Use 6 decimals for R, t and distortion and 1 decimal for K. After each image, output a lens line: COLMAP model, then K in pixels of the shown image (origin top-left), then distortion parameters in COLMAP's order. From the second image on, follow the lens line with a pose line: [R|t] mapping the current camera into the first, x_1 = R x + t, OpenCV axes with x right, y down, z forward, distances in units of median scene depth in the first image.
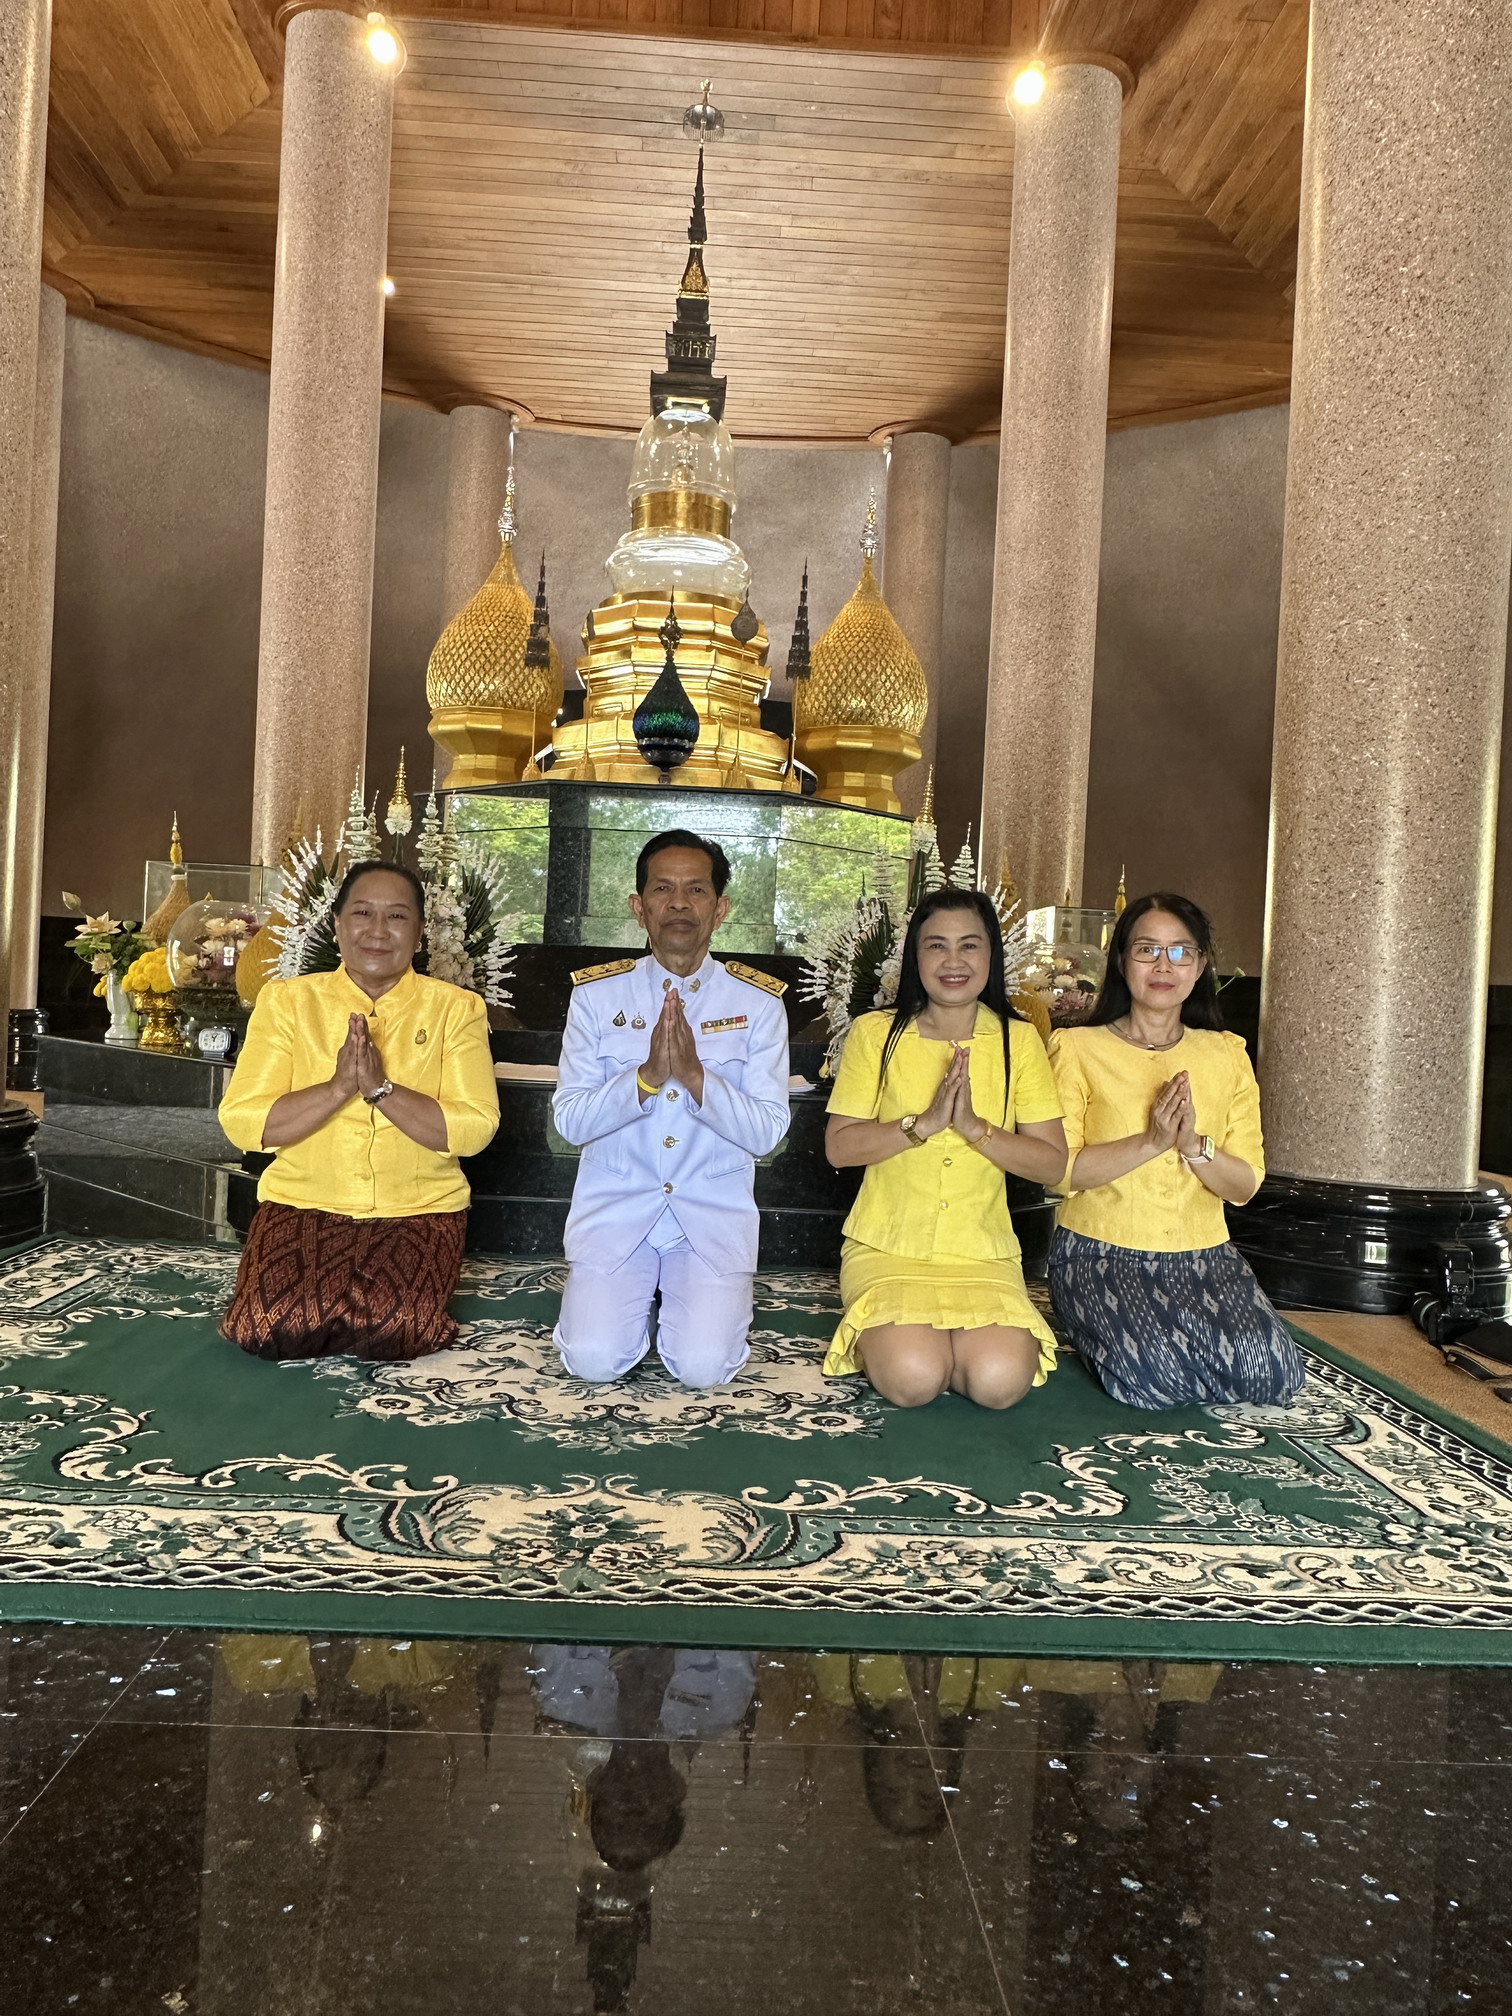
lens RADIAL K [[1413.8, 0, 751.7], [0, 1413.8, 1005.6], [0, 0, 1]] dist [-0.012446, 0.005585]
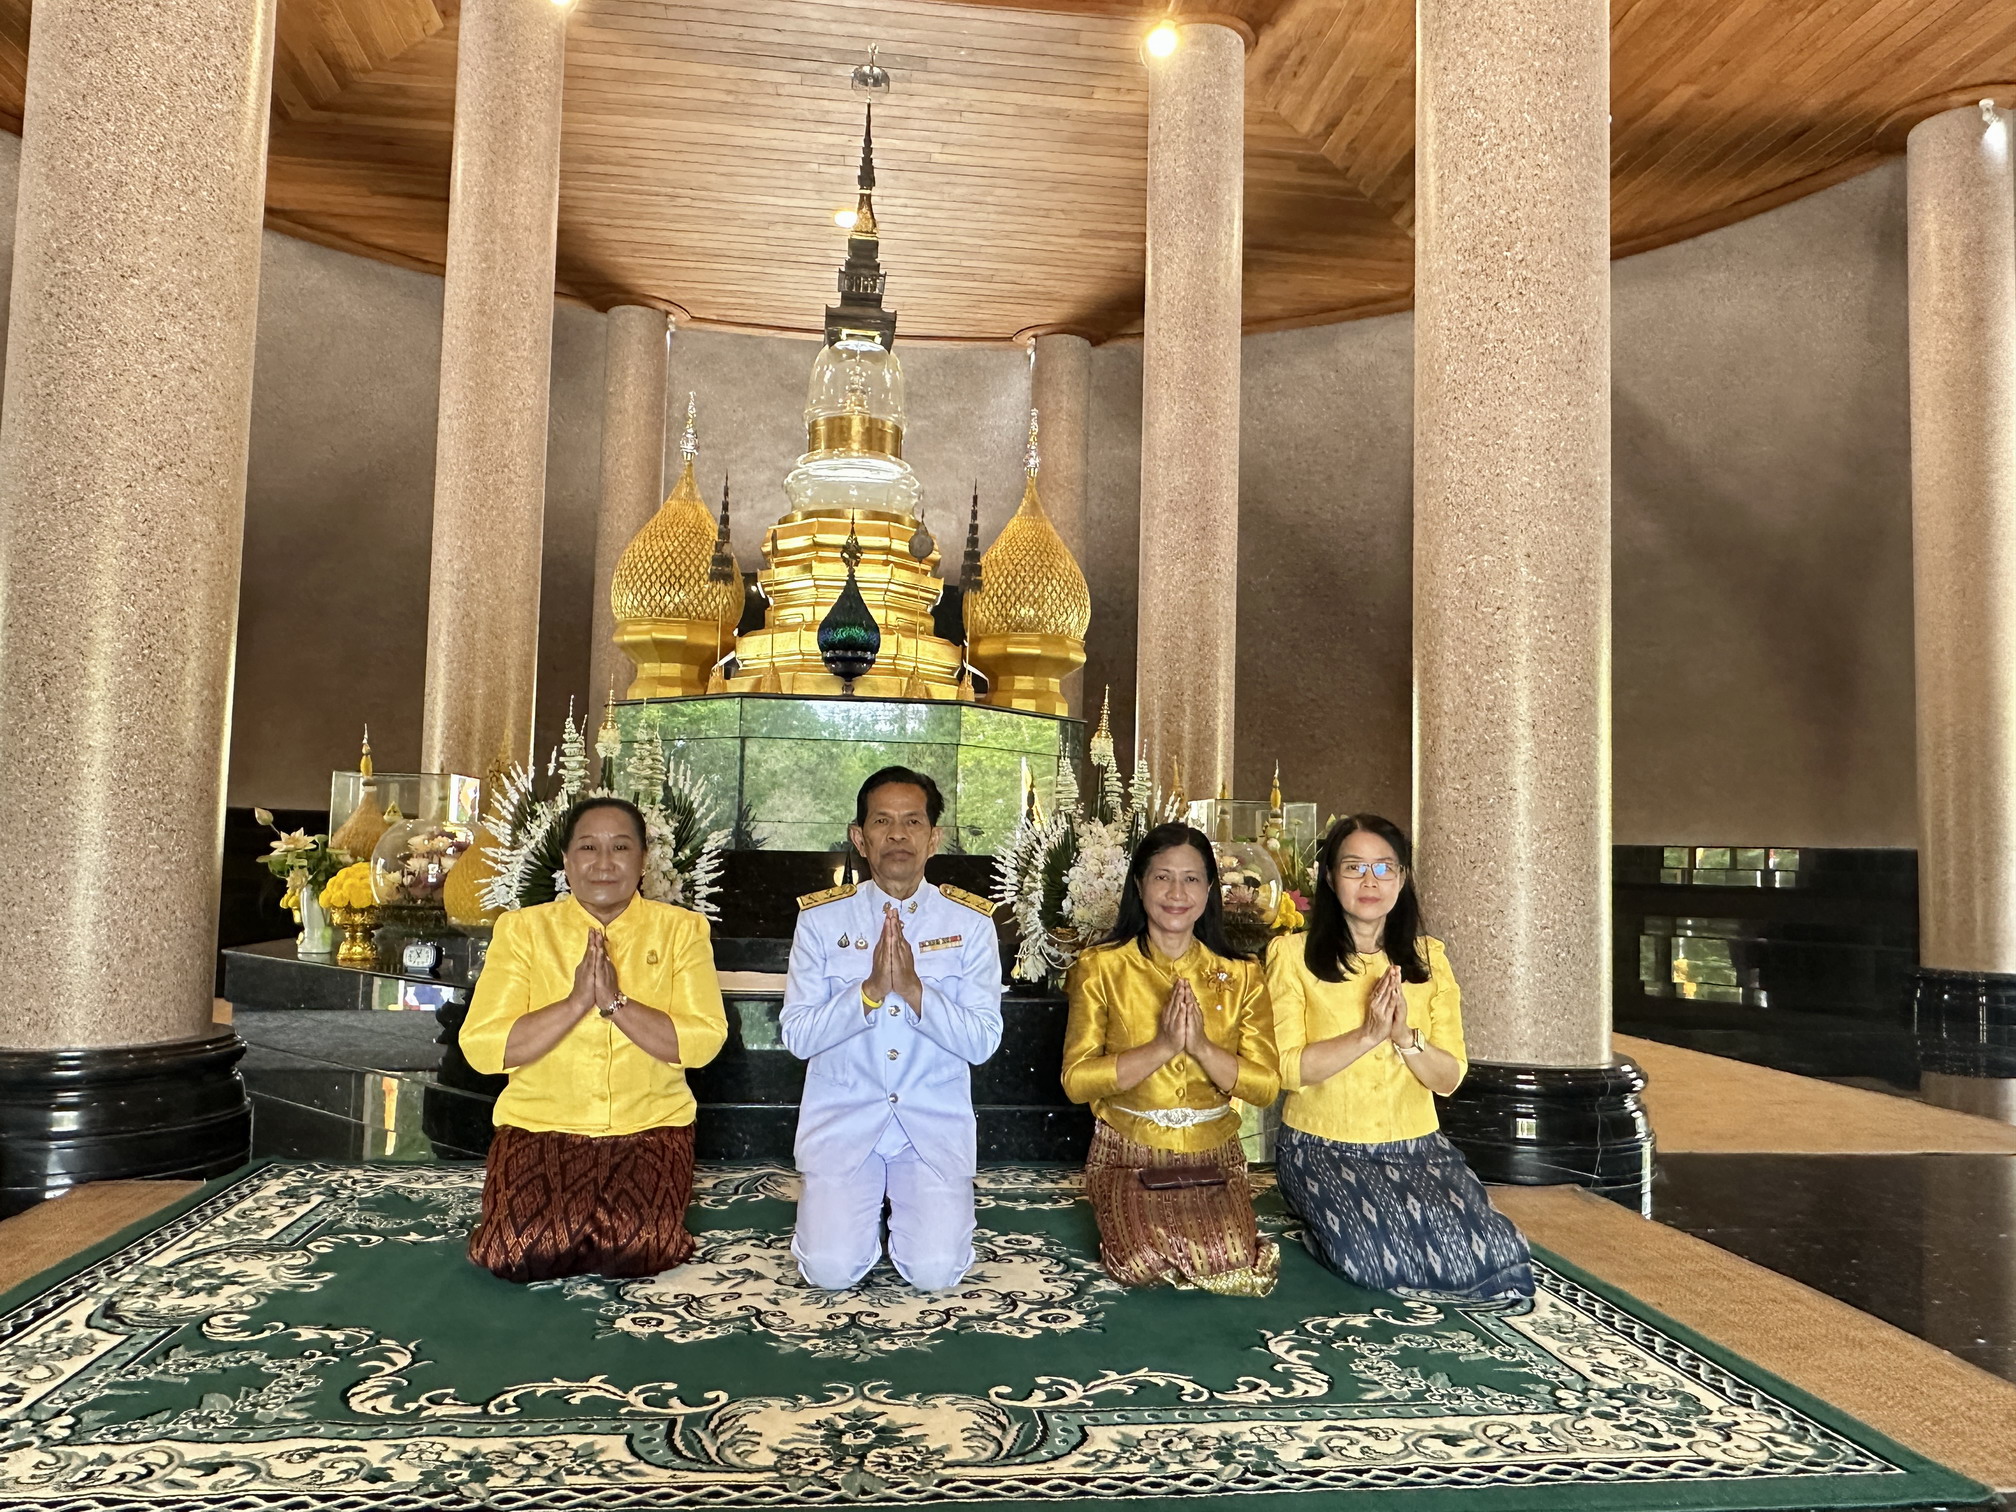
lens RADIAL K [[1413.8, 0, 1011.4], [0, 1413.8, 758.8], [0, 0, 1]] dist [-0.012446, 0.005585]
pose [[0.996288, -0.016633, 0.084466, -0.063054], [0.023025, 0.996897, -0.075276, -0.054222], [-0.082951, 0.076942, 0.993579, -0.110867]]
